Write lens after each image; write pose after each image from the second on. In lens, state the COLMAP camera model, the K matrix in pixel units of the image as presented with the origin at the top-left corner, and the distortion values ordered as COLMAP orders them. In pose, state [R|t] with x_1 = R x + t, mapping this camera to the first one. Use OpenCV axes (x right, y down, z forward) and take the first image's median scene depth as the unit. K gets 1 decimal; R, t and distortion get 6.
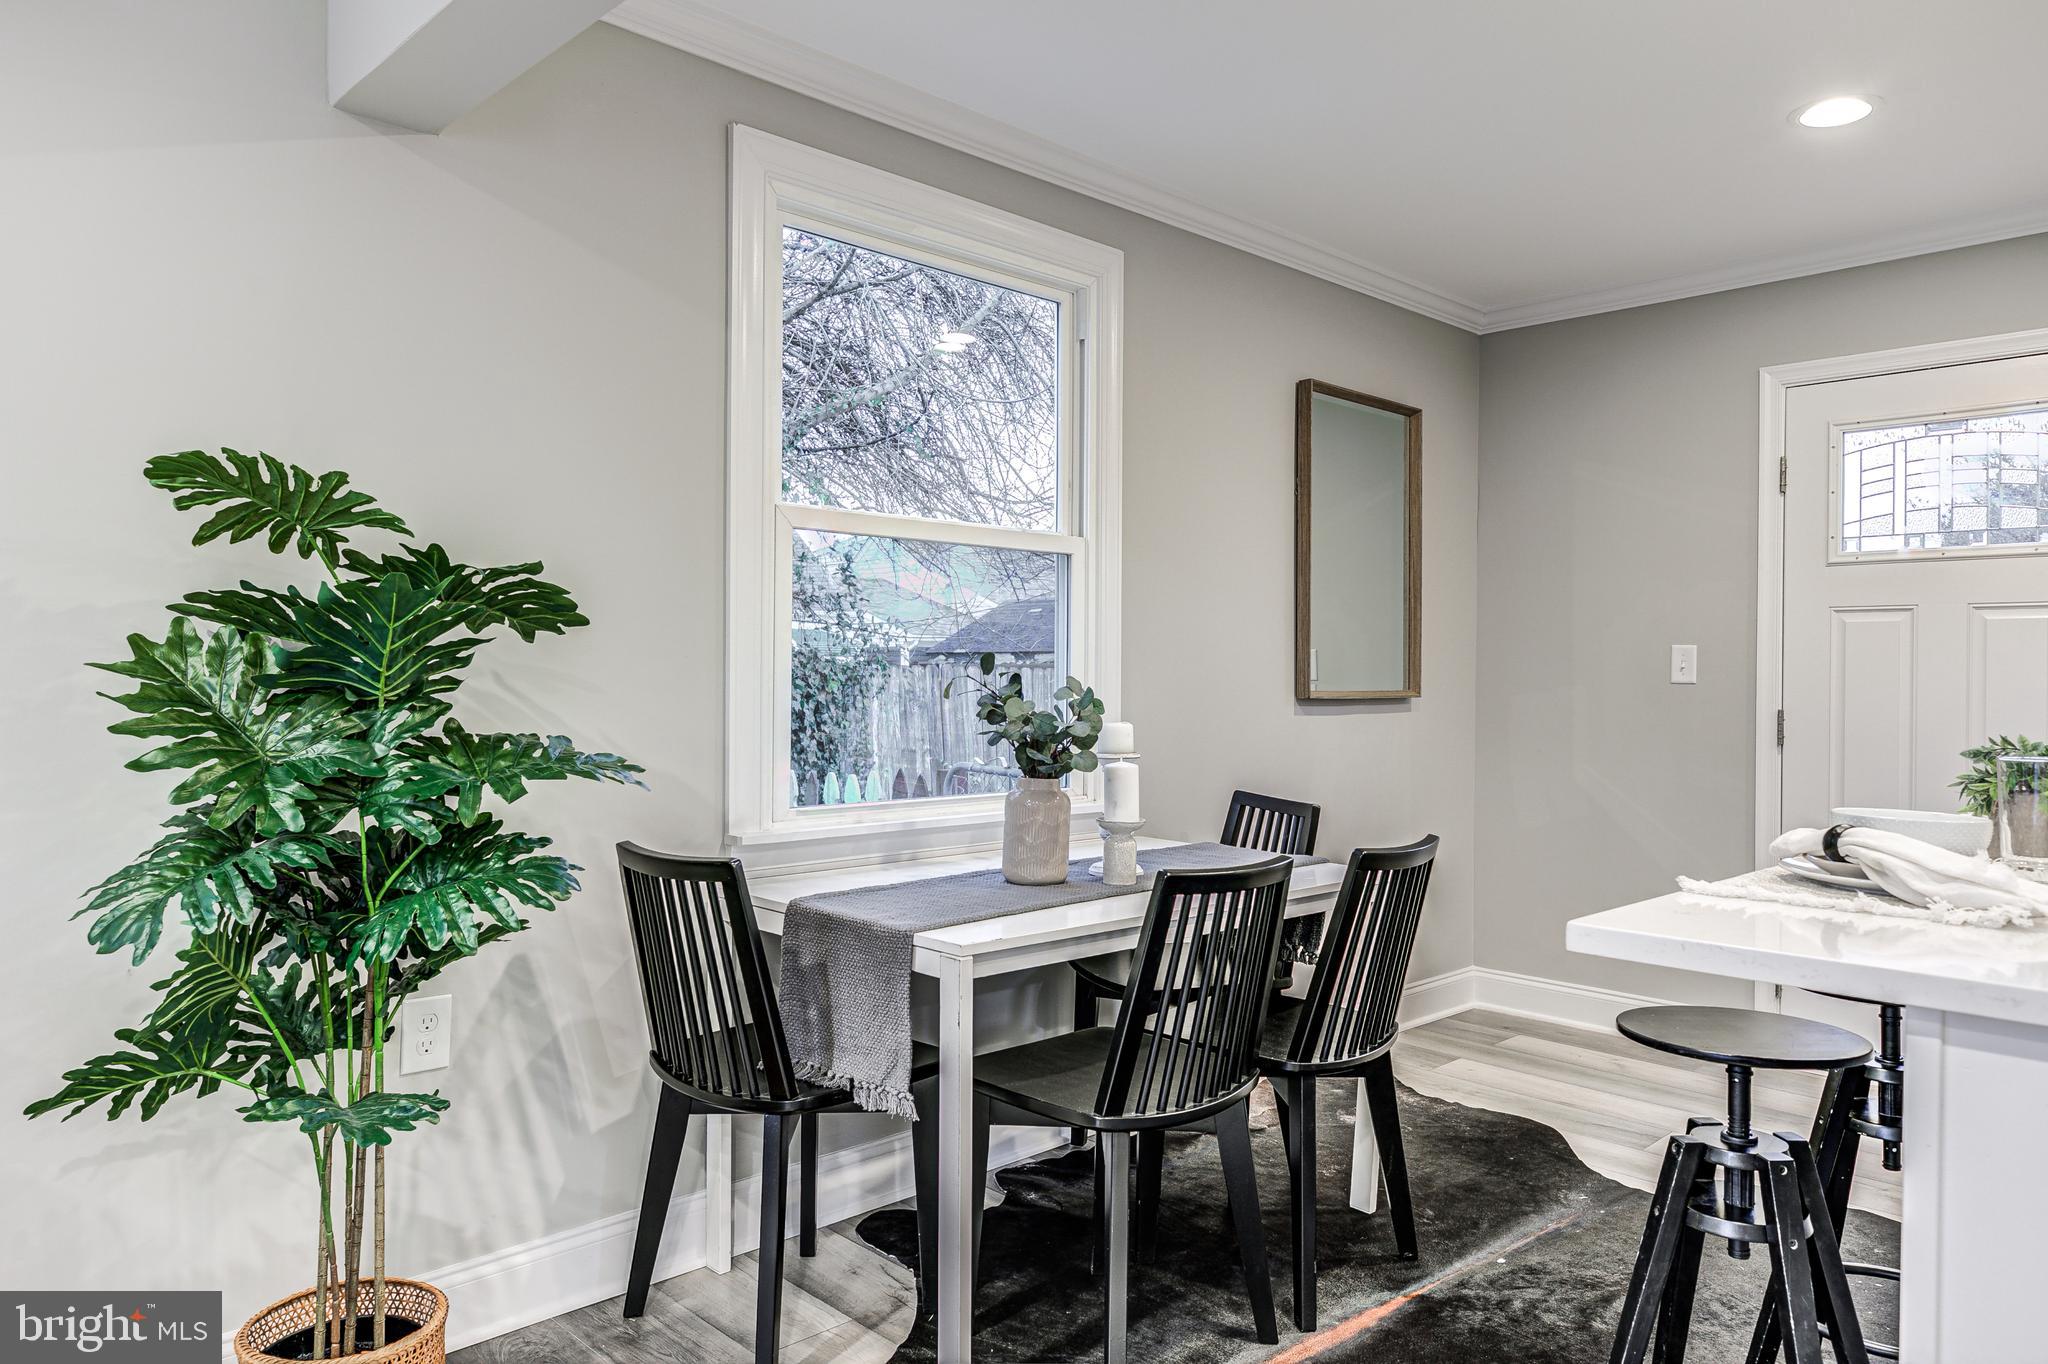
lens RADIAL K [[1369.2, 0, 1024.0], [0, 1369.2, 682.0], [0, 0, 1]] dist [0.042555, 0.000147]
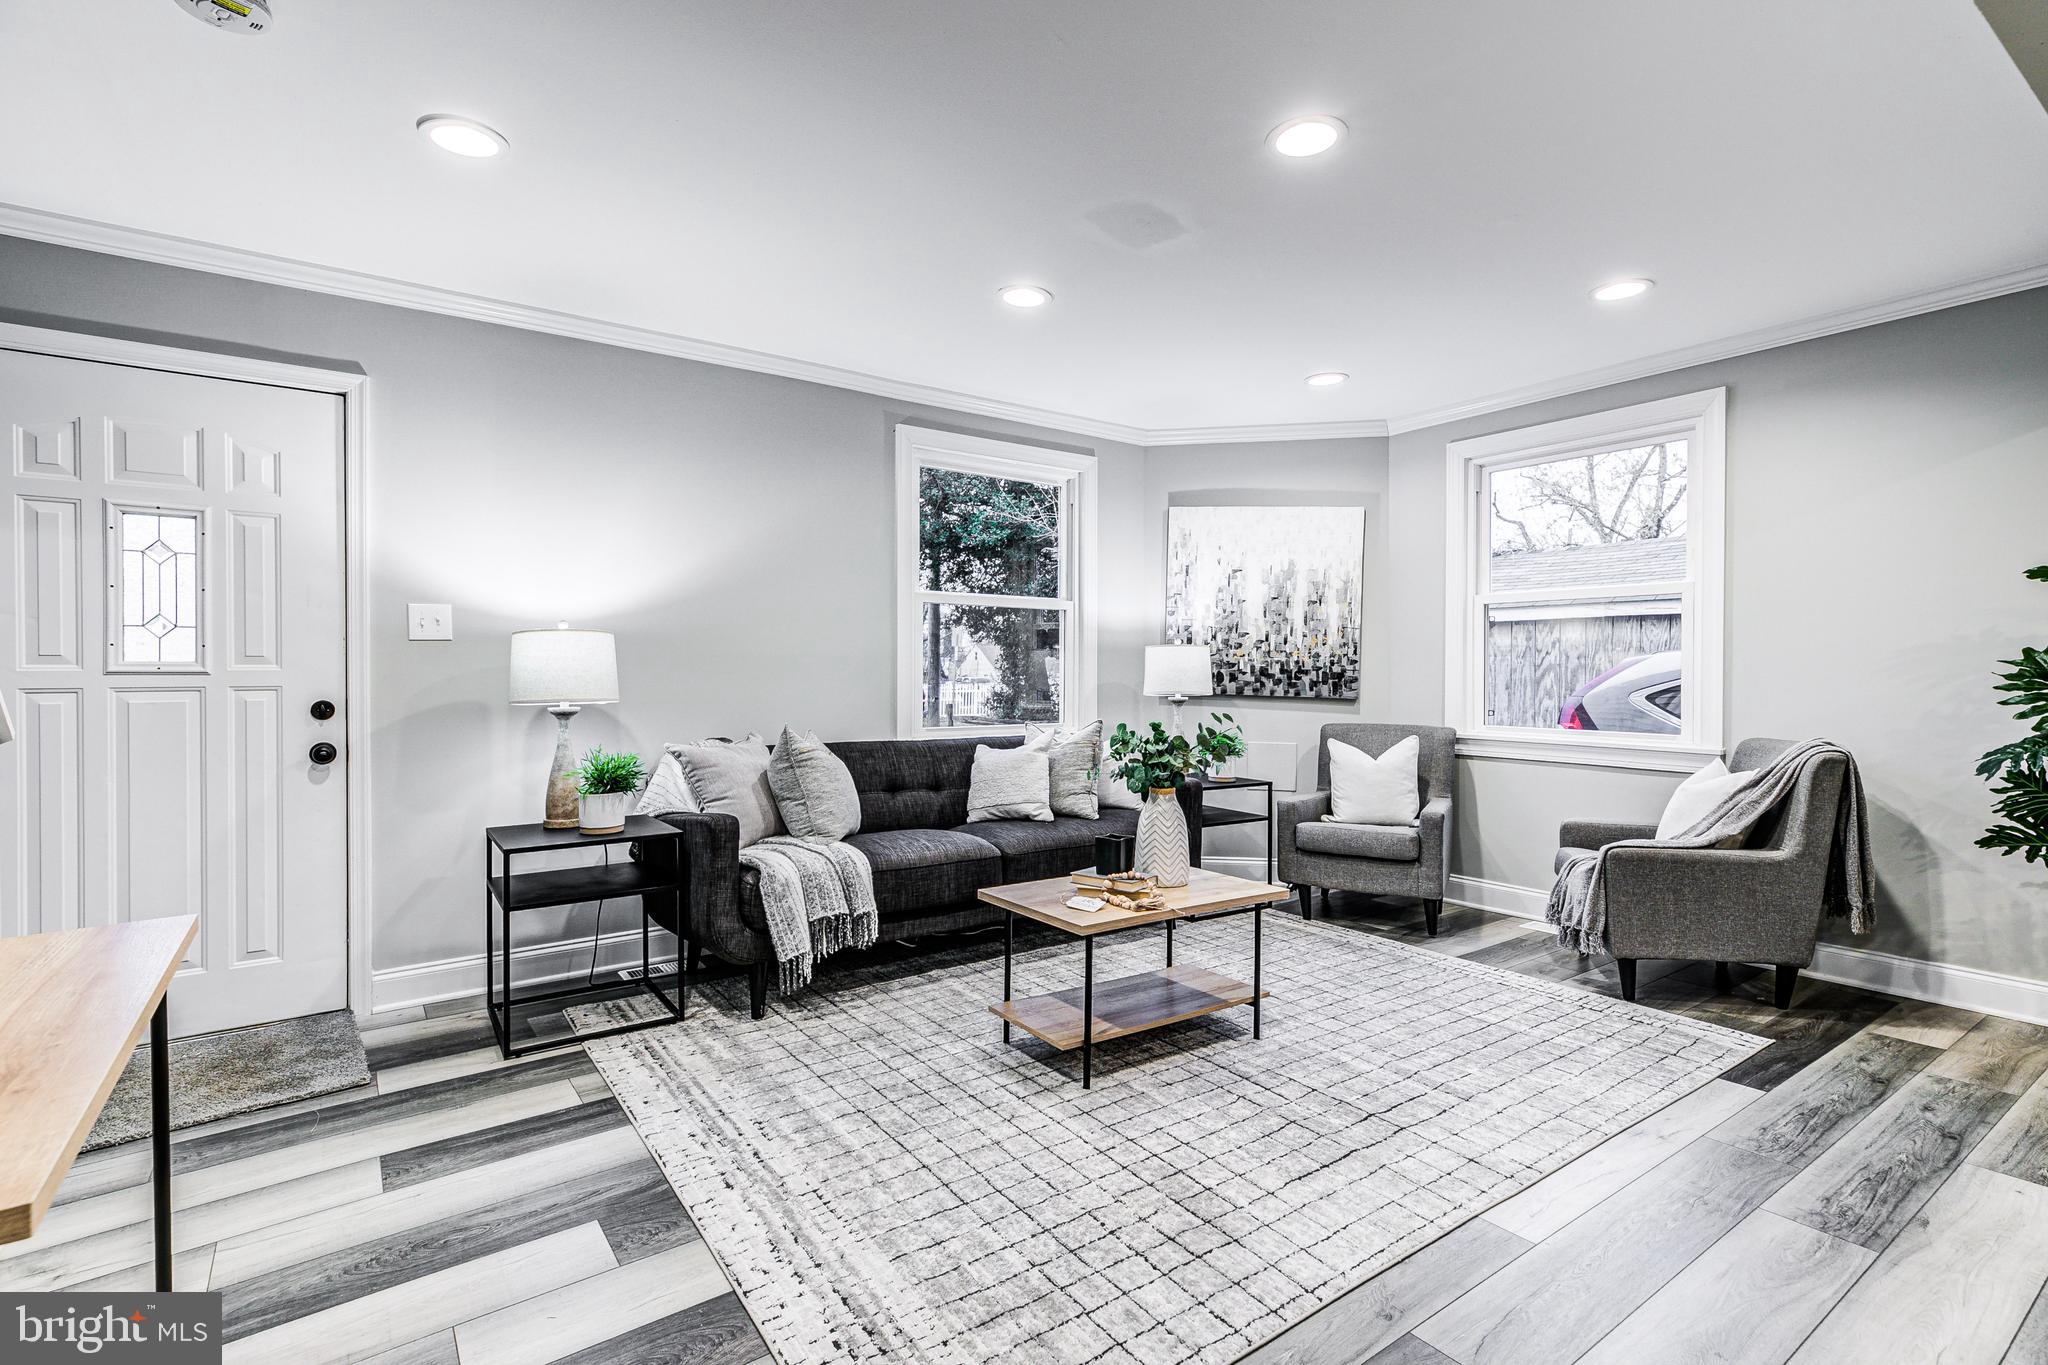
lens RADIAL K [[967.9, 0, 1032.0], [0, 967.9, 676.8], [0, 0, 1]] dist [0.013746, 0.000567]
pose [[-0.139568, -0.000451, -0.990212, 0.927202], [-0.006339, 0.999980, 0.000438, 0.018735], [0.990192, 0.006338, -0.139568, -0.305035]]
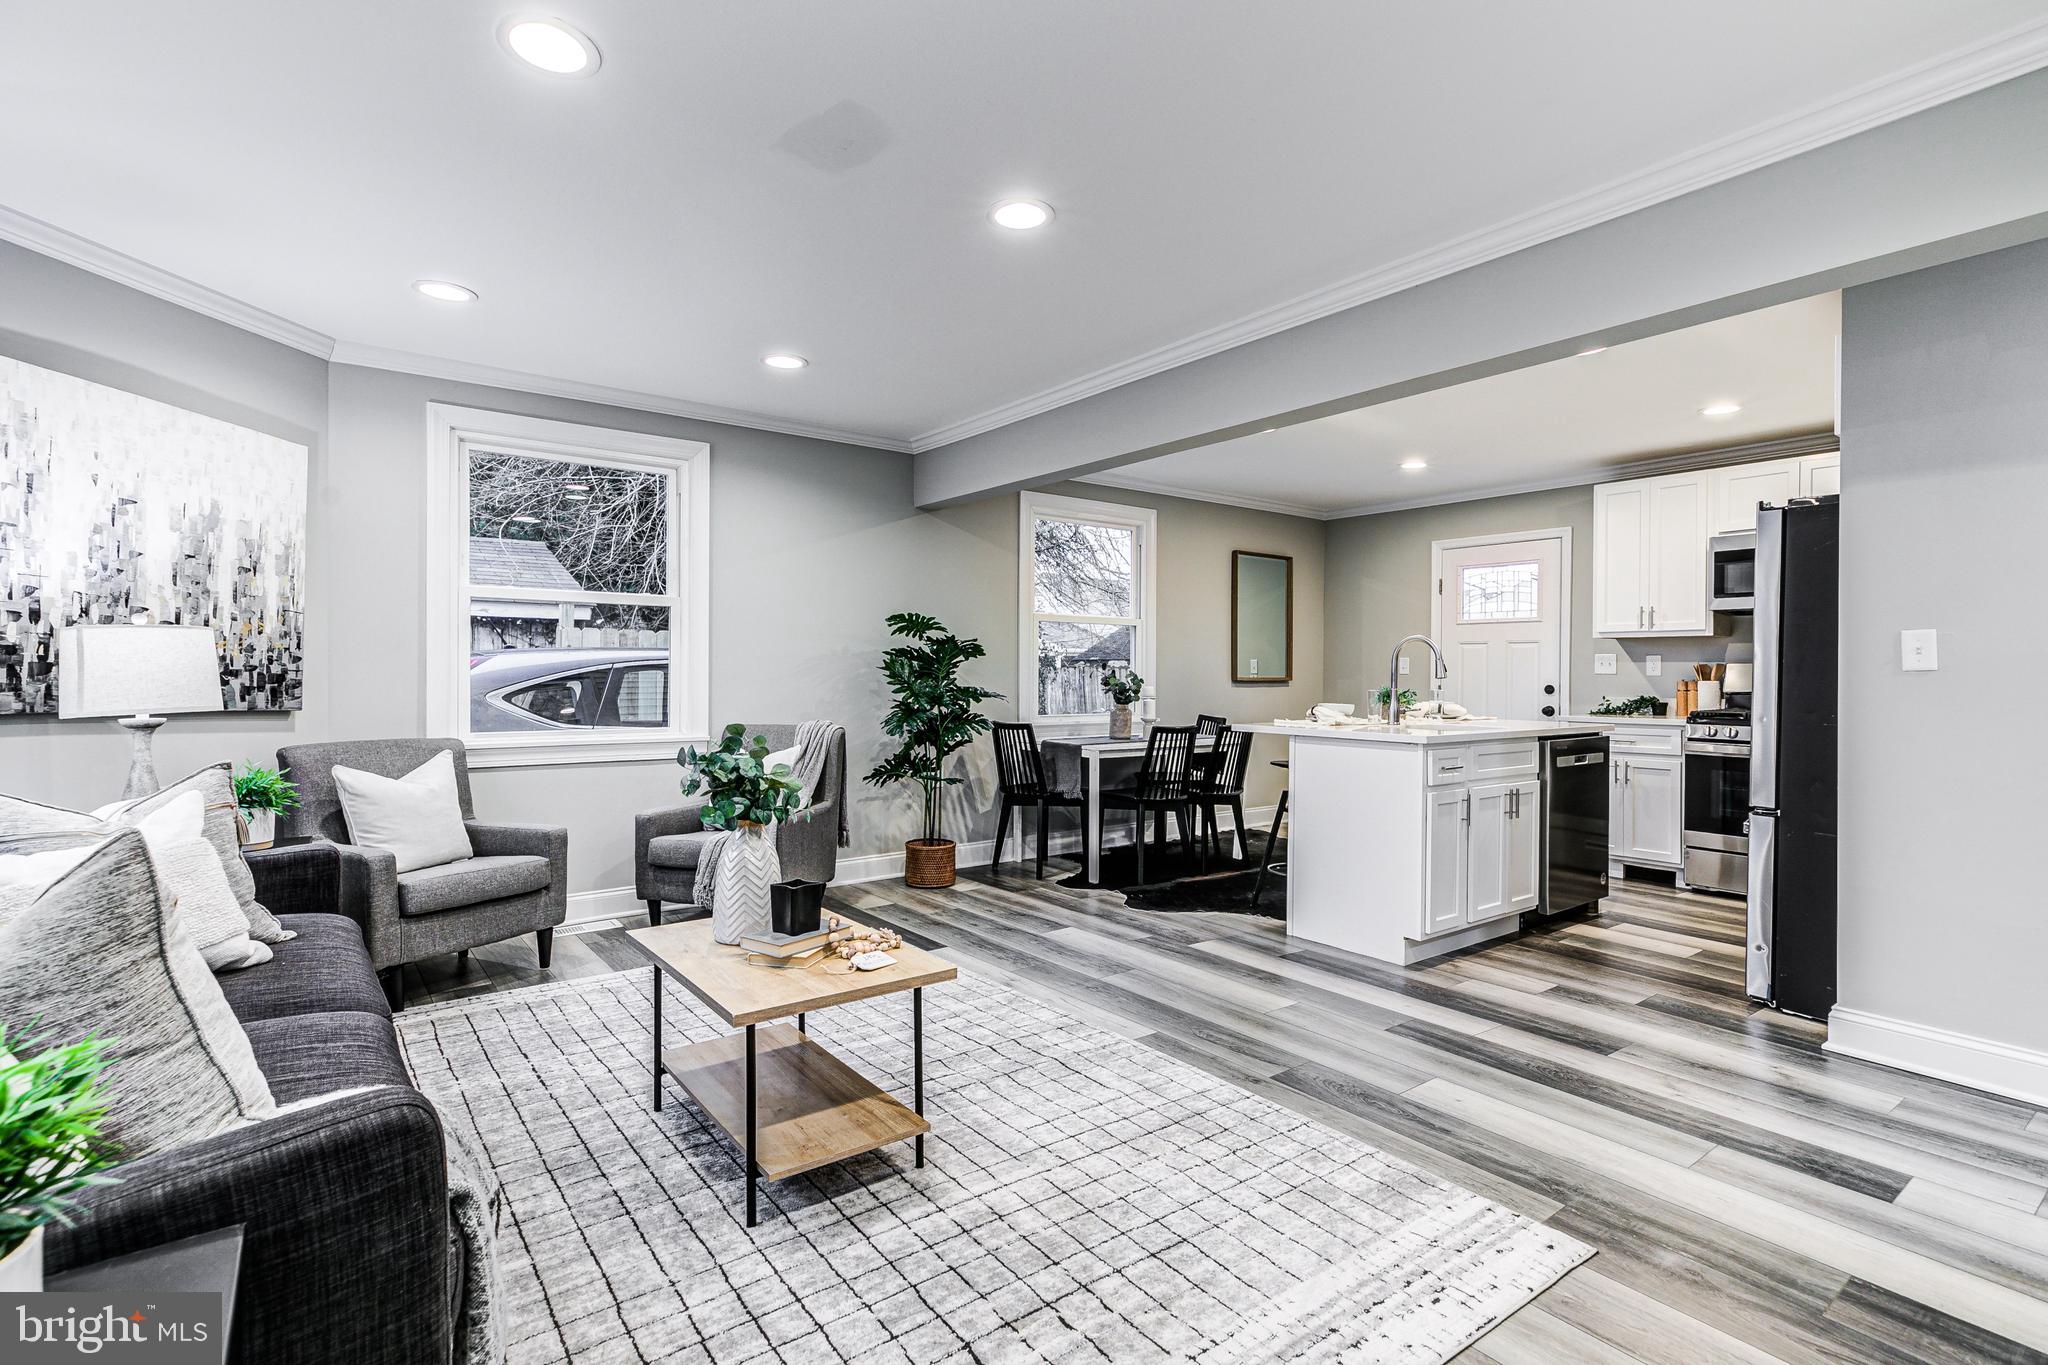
lens RADIAL K [[967.9, 0, 1032.0], [0, 967.9, 676.8], [0, 0, 1]] dist [0.013746, 0.000567]
pose [[0.993715, -0.002324, -0.111914, 0.060951], [0.001993, 0.999993, -0.003072, 0.017370], [0.111921, 0.002830, 0.993713, -1.290340]]
